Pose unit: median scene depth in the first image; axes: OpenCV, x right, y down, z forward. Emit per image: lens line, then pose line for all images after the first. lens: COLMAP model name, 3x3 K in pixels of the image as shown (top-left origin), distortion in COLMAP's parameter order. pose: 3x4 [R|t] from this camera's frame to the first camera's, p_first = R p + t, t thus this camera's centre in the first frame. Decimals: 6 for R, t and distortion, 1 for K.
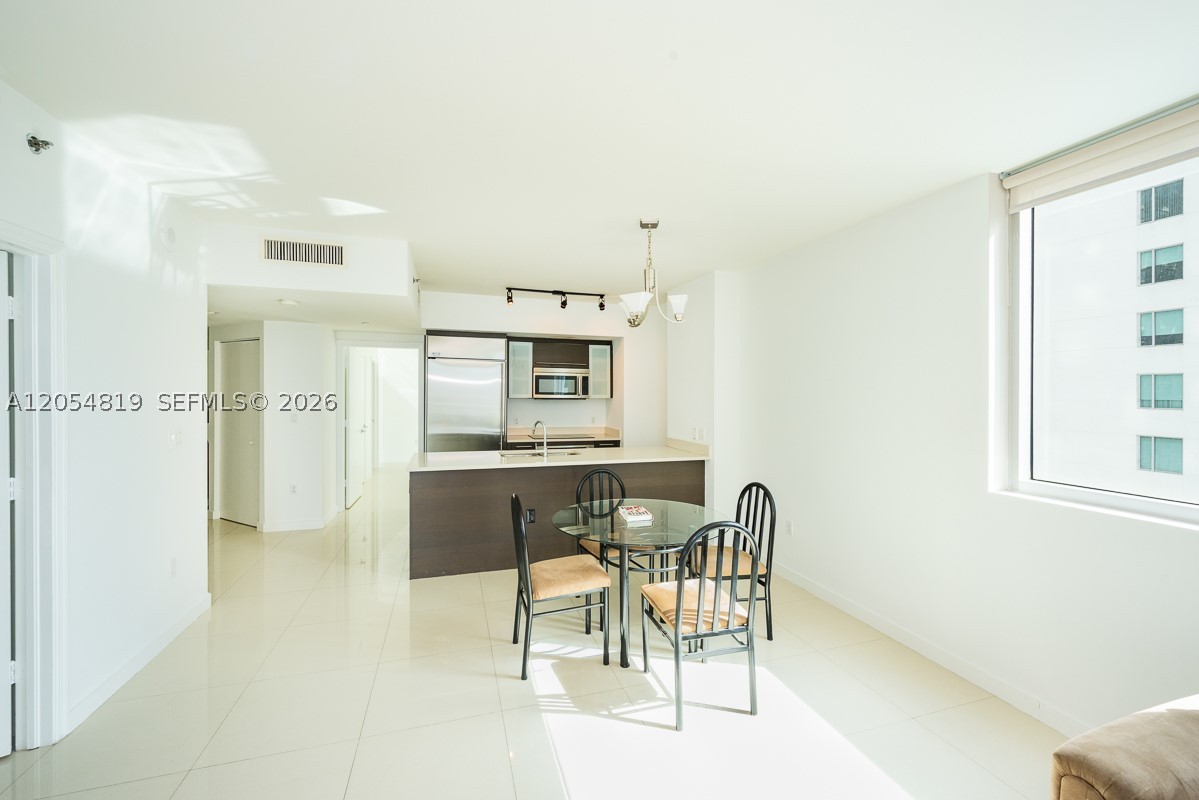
lens RADIAL K [[479.2, 0, 603.7], [0, 479.2, 395.0], [0, 0, 1]] dist [0.001468, 0.000270]
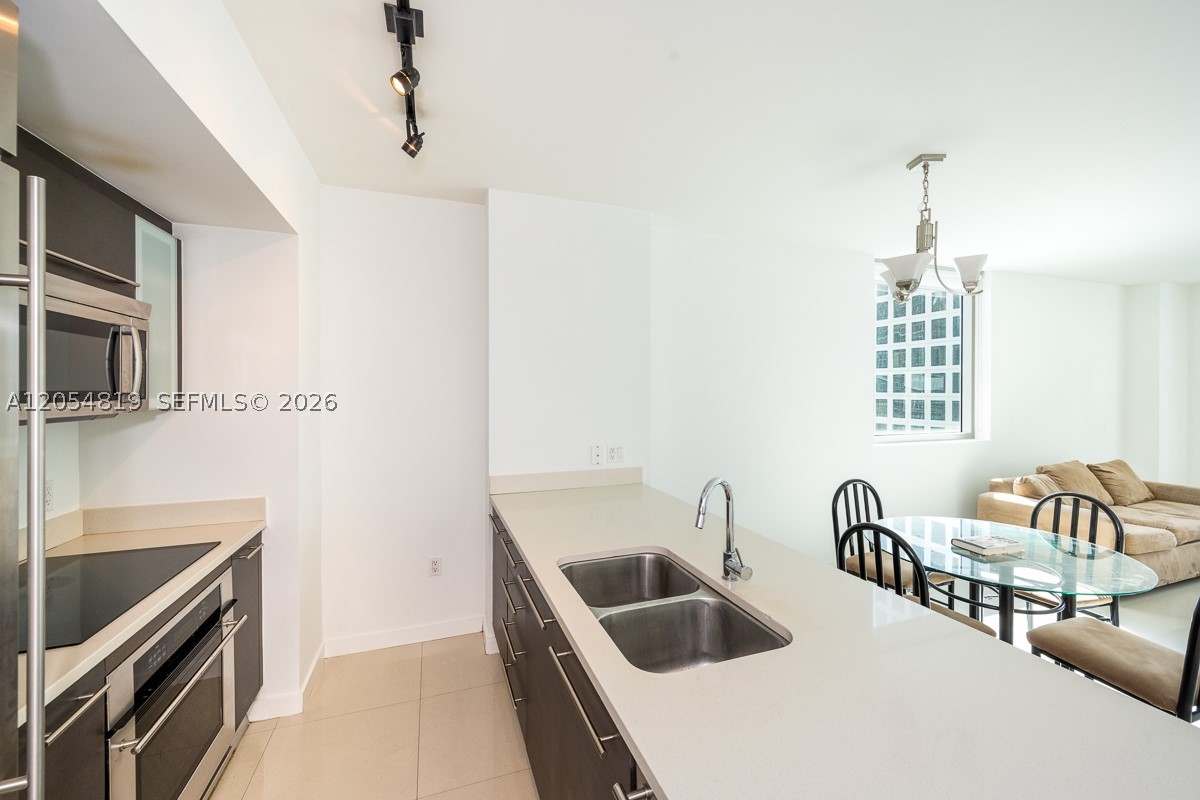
lens RADIAL K [[479.6, 0, 604.2], [0, 479.6, 395.0], [0, 0, 1]] dist [0.001468, 0.000270]
pose [[-0.045357, -0.017058, 0.998825, -0.366541], [0.005289, 0.999836, 0.017315, -0.006297], [-0.998957, 0.006068, -0.045259, 0.872214]]
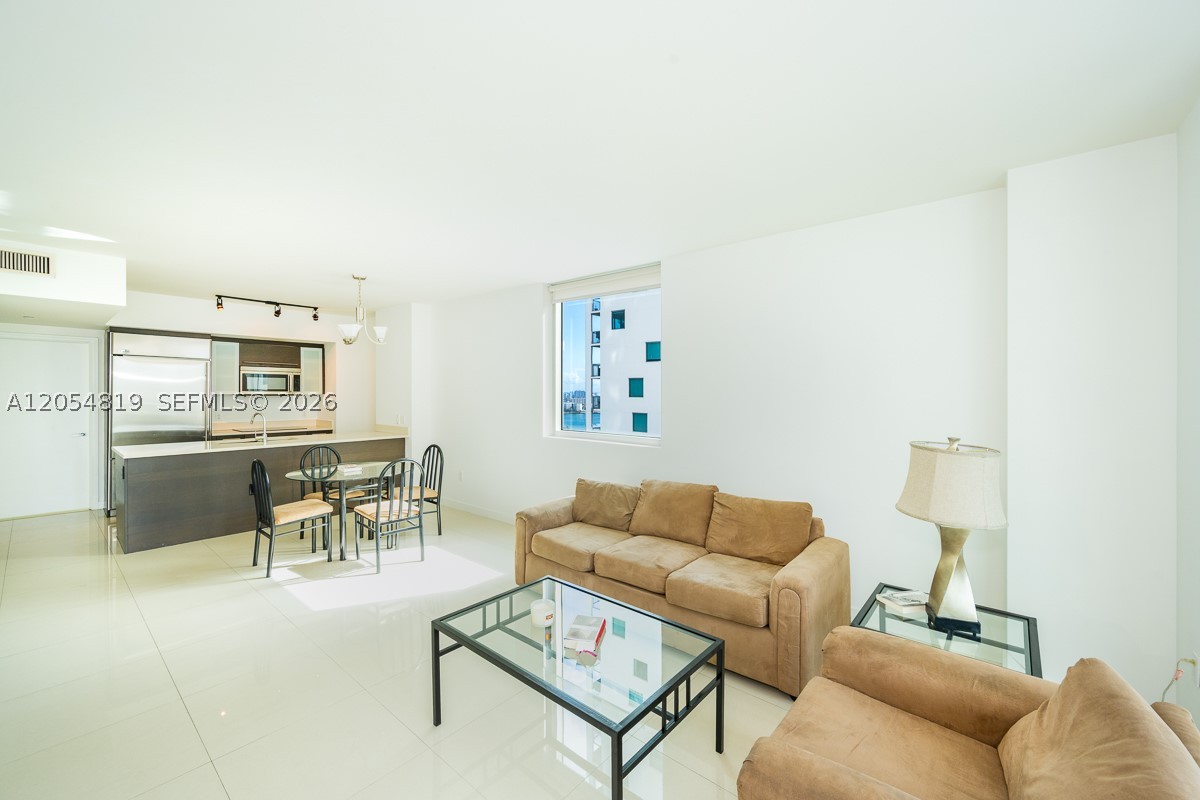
lens RADIAL K [[471.8, 0, 603.0], [0, 471.8, 391.0], [0, 0, 1]] dist [-0.003040, -0.000423]
pose [[0.842339, -0.002249, 0.538944, -0.033847], [0.003252, 0.999994, -0.000908, 0.002330], [-0.538939, 0.002517, 0.842341, -0.375334]]
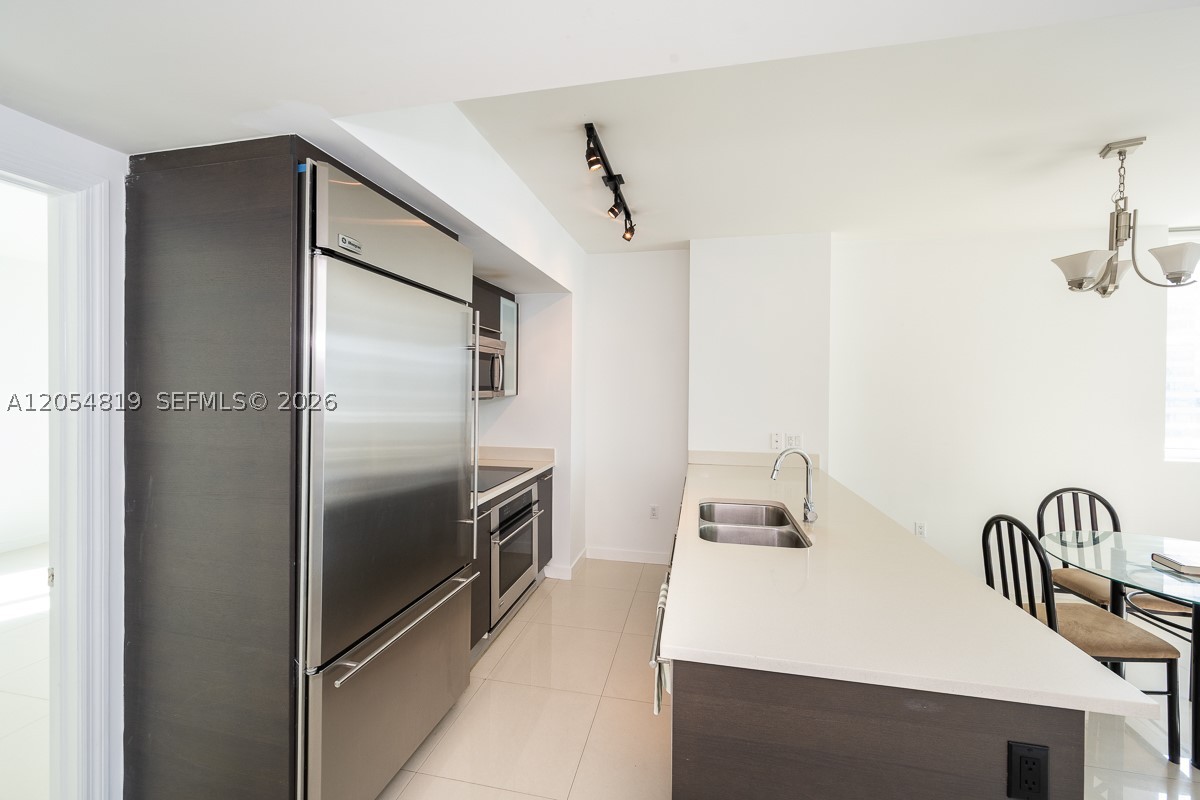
lens RADIAL K [[478.2, 0, 600.7], [0, 478.2, 393.0], [0, 0, 1]] dist [0.006682, -0.000001]
pose [[0.491643, -0.020342, 0.870559, -0.514352], [0.001899, 0.999750, 0.022288, -0.010491], [-0.870795, -0.009305, 0.491559, 0.745616]]
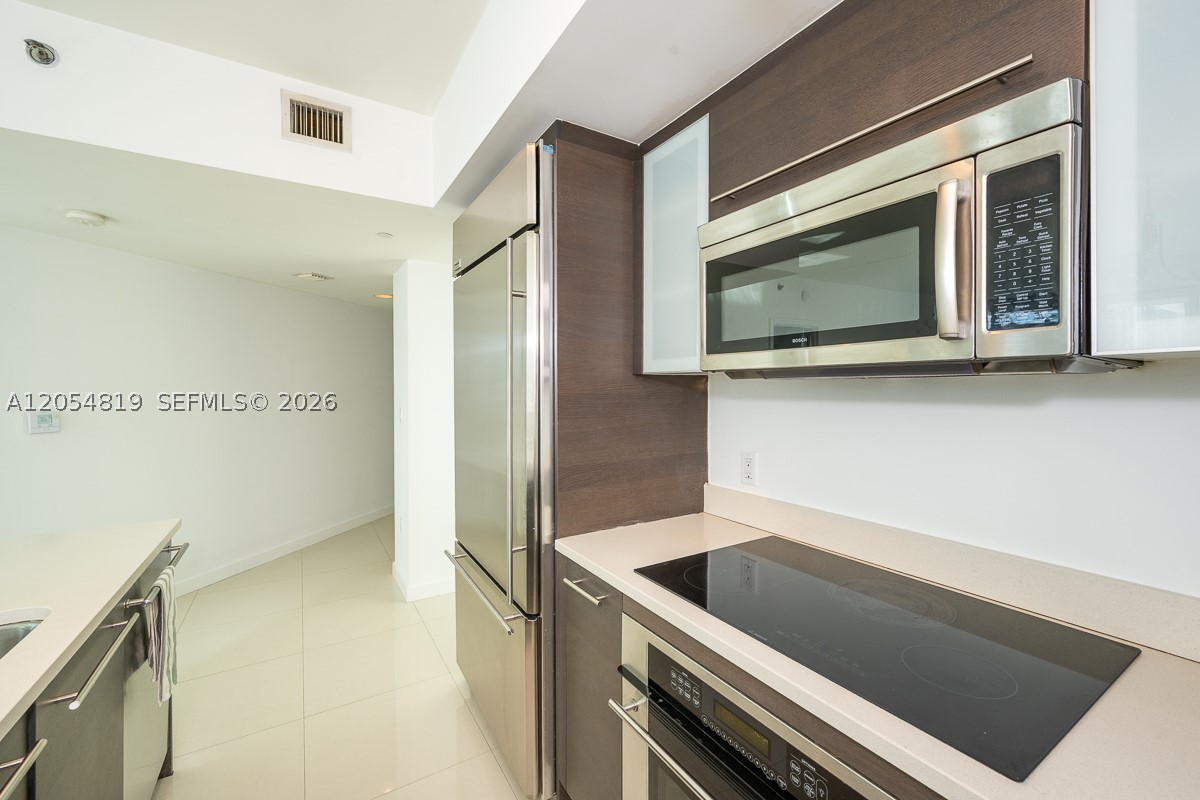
lens RADIAL K [[479.6, 0, 604.2], [0, 479.6, 395.0], [0, 0, 1]] dist [0.001468, 0.000270]
pose [[0.257598, 0.002254, -0.966250, 0.053311], [-0.000135, 0.999997, 0.002297, 0.018216], [0.966252, -0.000461, 0.257597, 1.012521]]
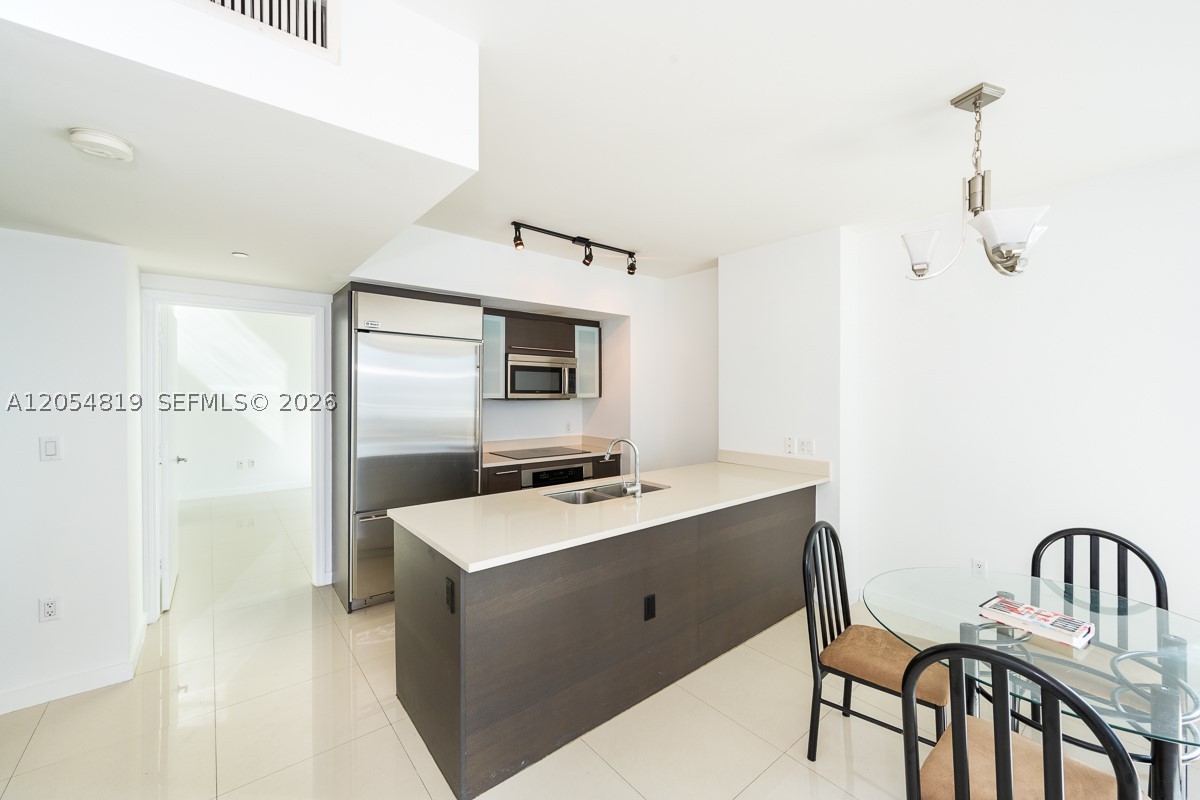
lens RADIAL K [[471.8, 0, 603.0], [0, 471.8, 391.0], [0, 0, 1]] dist [-0.003040, -0.000423]
pose [[0.927533, -0.003297, 0.373727, -0.303876], [0.003775, 0.999993, -0.000547, -0.004054], [-0.373722, 0.001919, 0.927539, 0.367445]]
